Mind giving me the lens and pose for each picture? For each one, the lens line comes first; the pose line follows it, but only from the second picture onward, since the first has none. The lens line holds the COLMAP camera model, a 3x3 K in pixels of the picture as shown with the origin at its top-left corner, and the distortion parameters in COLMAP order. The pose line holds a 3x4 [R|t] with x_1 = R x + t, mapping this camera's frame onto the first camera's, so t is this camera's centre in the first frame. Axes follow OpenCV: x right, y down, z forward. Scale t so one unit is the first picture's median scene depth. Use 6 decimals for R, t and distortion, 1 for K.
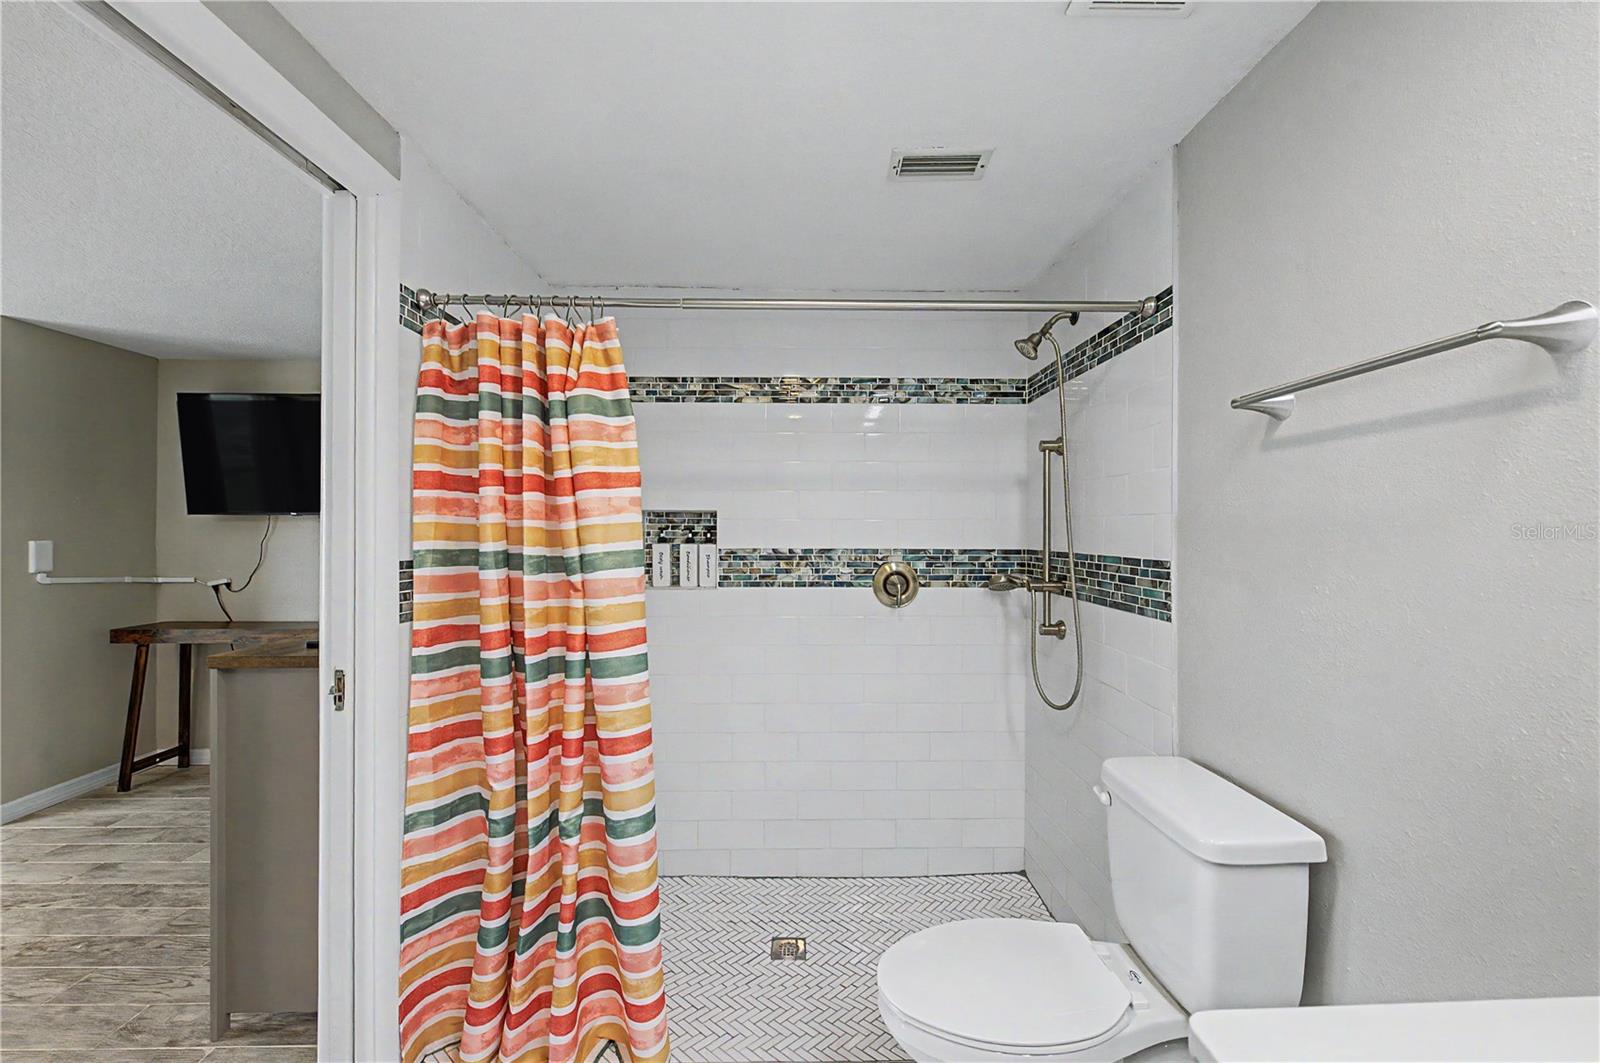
lens RADIAL K [[659.4, 0, 796.5], [0, 659.4, 531.2], [0, 0, 1]] dist [-0.000683, -0.001046]
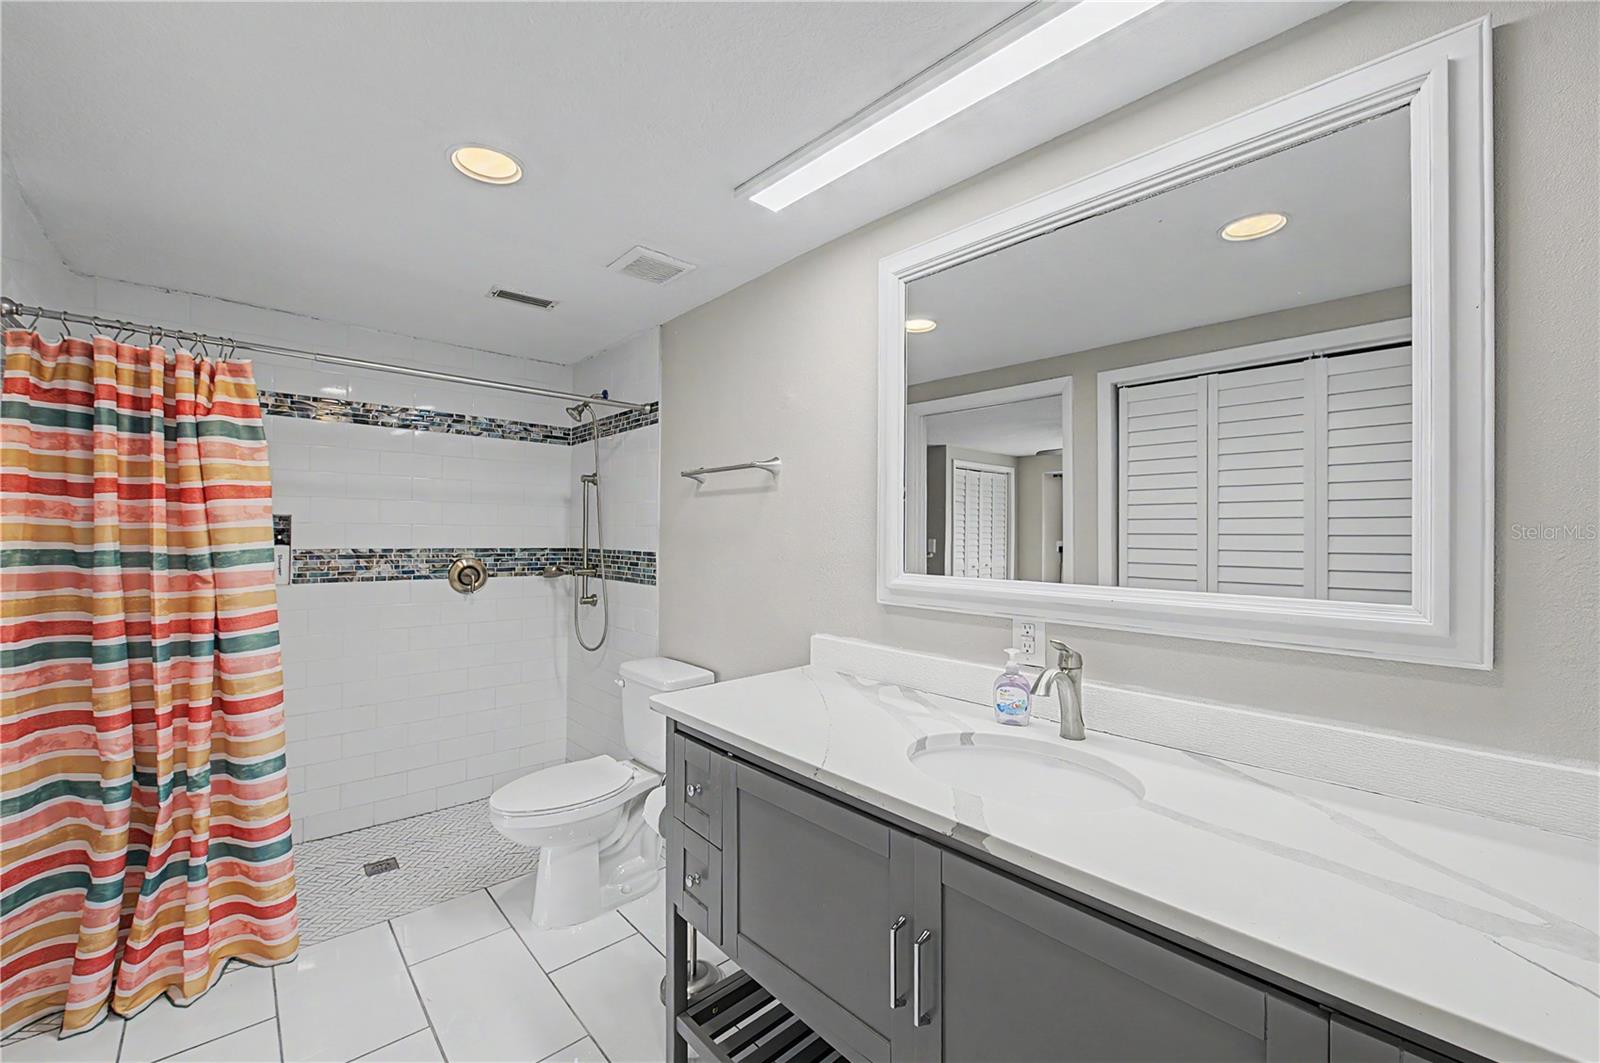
lens RADIAL K [[634.2, 0, 805.1], [0, 634.2, 530.0], [0, 0, 1]] dist [-0.002678, -0.001029]
pose [[0.751161, 0.011566, 0.660018, -0.273119], [-0.006546, 0.999928, -0.010072, -0.001126], [-0.660086, 0.003246, 0.751183, -0.573380]]
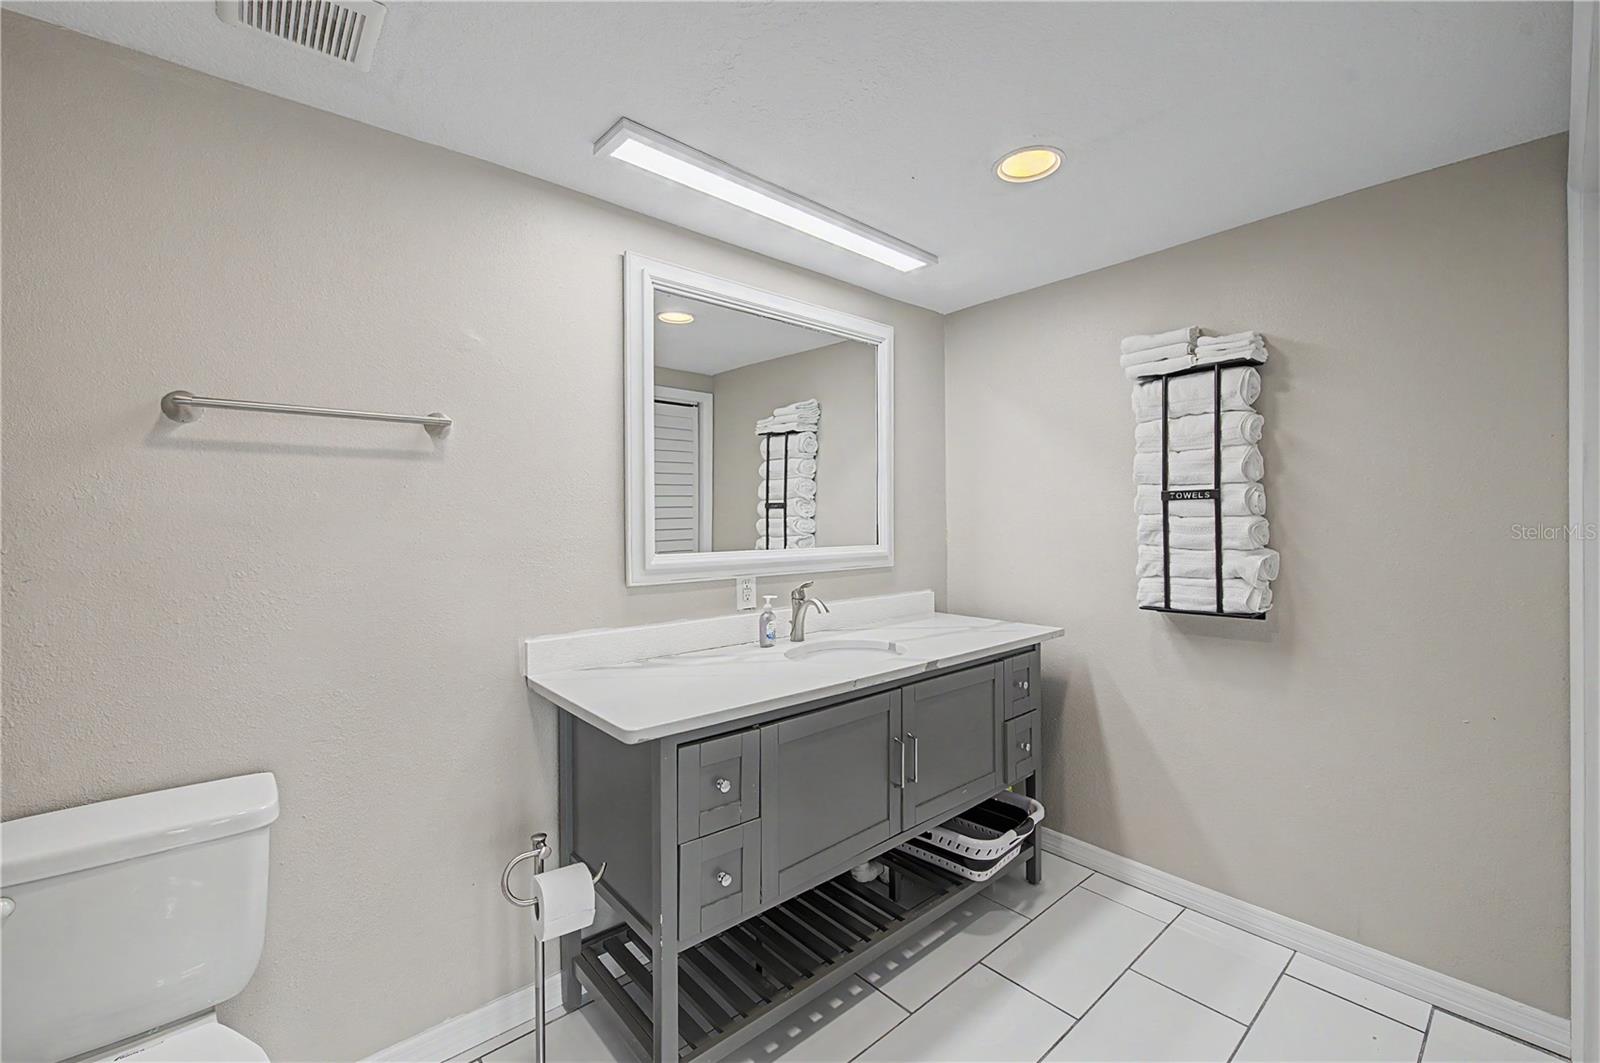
lens RADIAL K [[659.4, 0, 804.1], [0, 659.4, 529.2], [0, 0, 1]] dist [-0.000683, -0.001046]
pose [[-0.639269, -0.003246, 0.768976, -0.564615], [0.009002, 0.999891, 0.011704, 0.000249], [-0.768930, 0.014404, -0.639170, 0.714130]]
